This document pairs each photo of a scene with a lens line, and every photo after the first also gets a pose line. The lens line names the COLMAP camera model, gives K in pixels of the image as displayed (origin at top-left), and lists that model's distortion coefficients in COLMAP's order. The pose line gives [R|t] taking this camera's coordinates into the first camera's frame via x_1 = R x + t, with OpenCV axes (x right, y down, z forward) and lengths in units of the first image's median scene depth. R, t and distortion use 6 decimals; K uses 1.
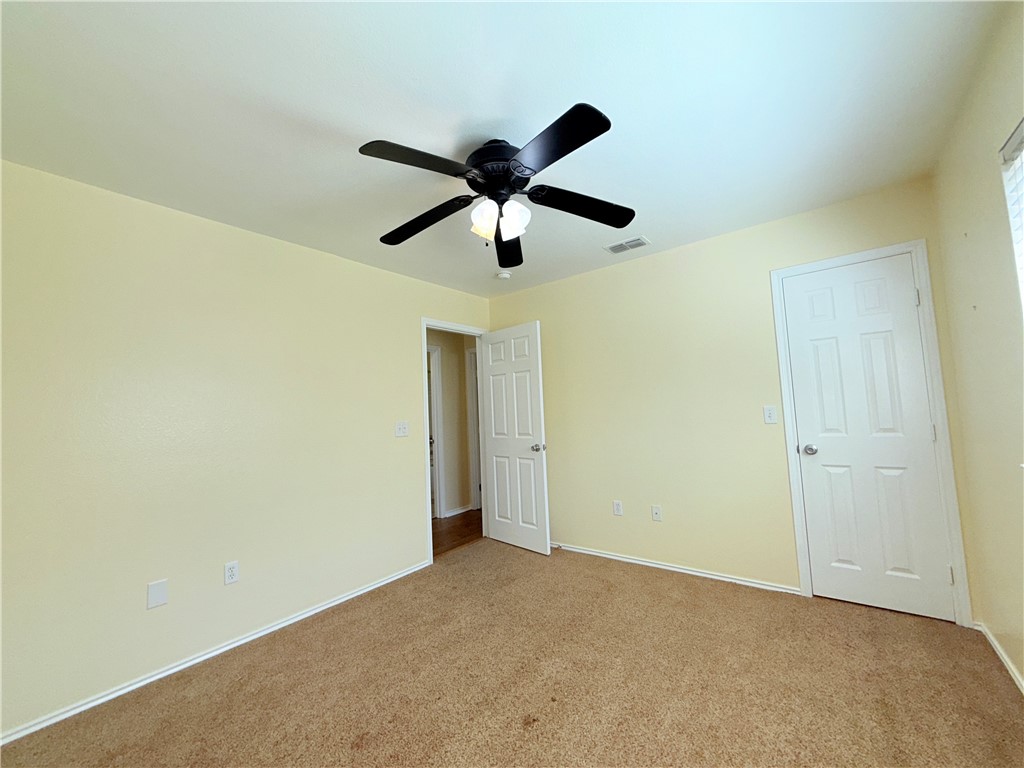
lens RADIAL K [[406.3, 0, 509.8], [0, 406.3, 382.3], [0, 0, 1]] dist [-0.001968, 0.001030]
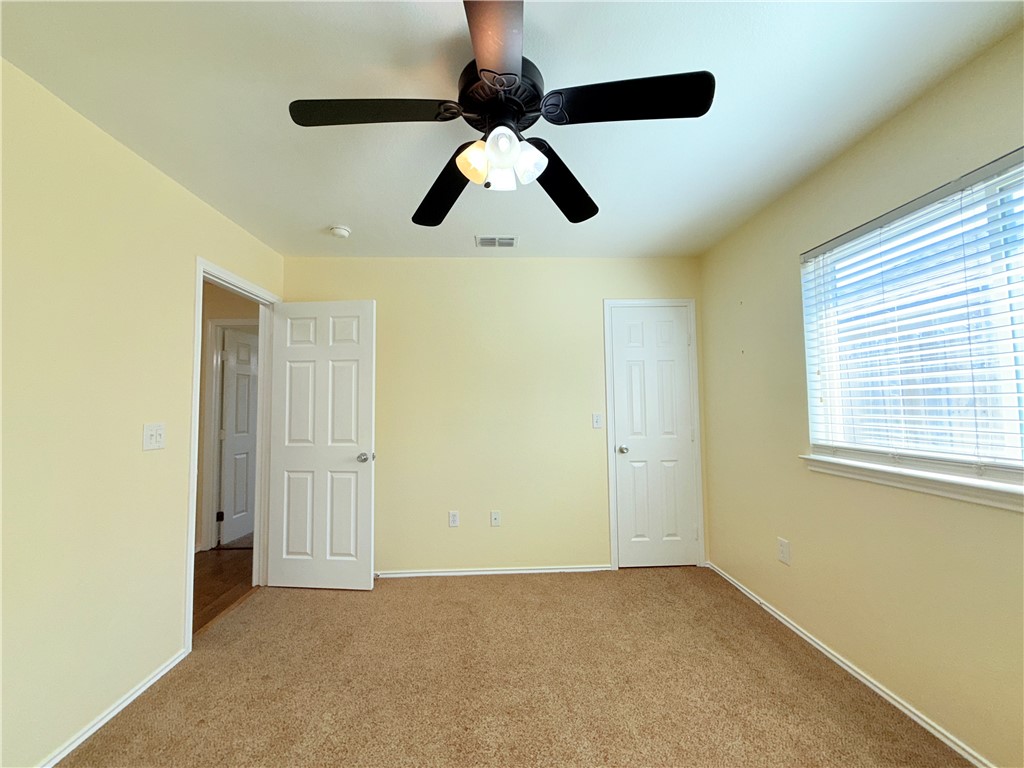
lens RADIAL K [[406.3, 0, 509.7], [0, 406.3, 382.6], [0, 0, 1]] dist [-0.001968, 0.001030]
pose [[0.757455, 0.072726, 0.648824, -0.274526], [-0.070419, 0.997080, -0.029553, 0.020000], [-0.649078, -0.023305, 0.760365, 0.235112]]
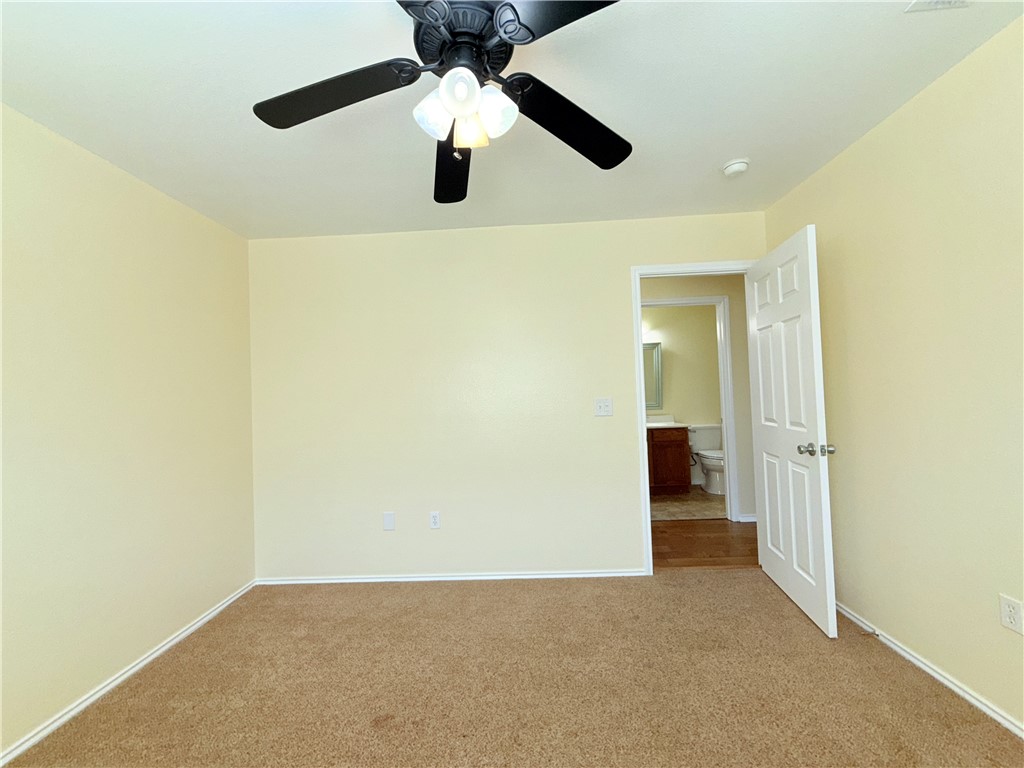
lens RADIAL K [[406.3, 0, 509.8], [0, 406.3, 383.6], [0, 0, 1]] dist [-0.001968, 0.001030]
pose [[0.586975, -0.001151, -0.809604, 0.317687], [0.072558, 0.996050, 0.051190, 0.009198], [0.806347, -0.088791, 0.584740, 0.366274]]
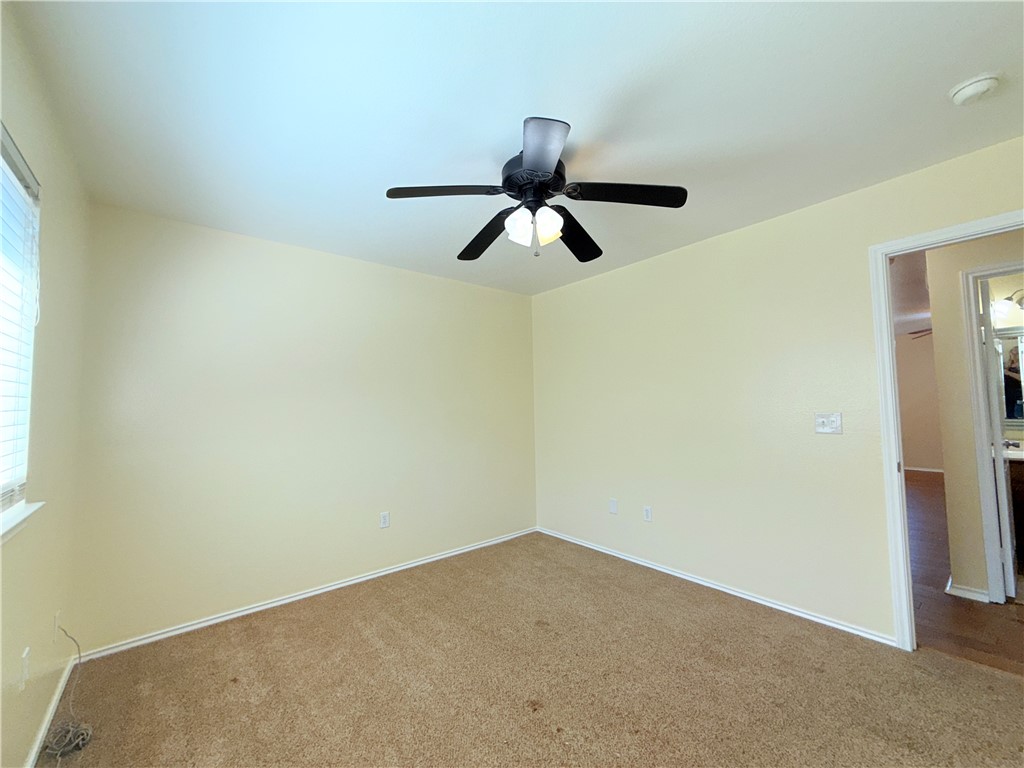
lens RADIAL K [[406.3, 0, 508.4], [0, 406.3, 383.1], [0, 0, 1]] dist [-0.001968, 0.001030]
pose [[-0.220267, -0.005162, -0.975426, 0.571243], [0.102853, 0.994289, -0.028488, 0.008725], [0.970002, -0.106600, -0.218478, 0.647043]]
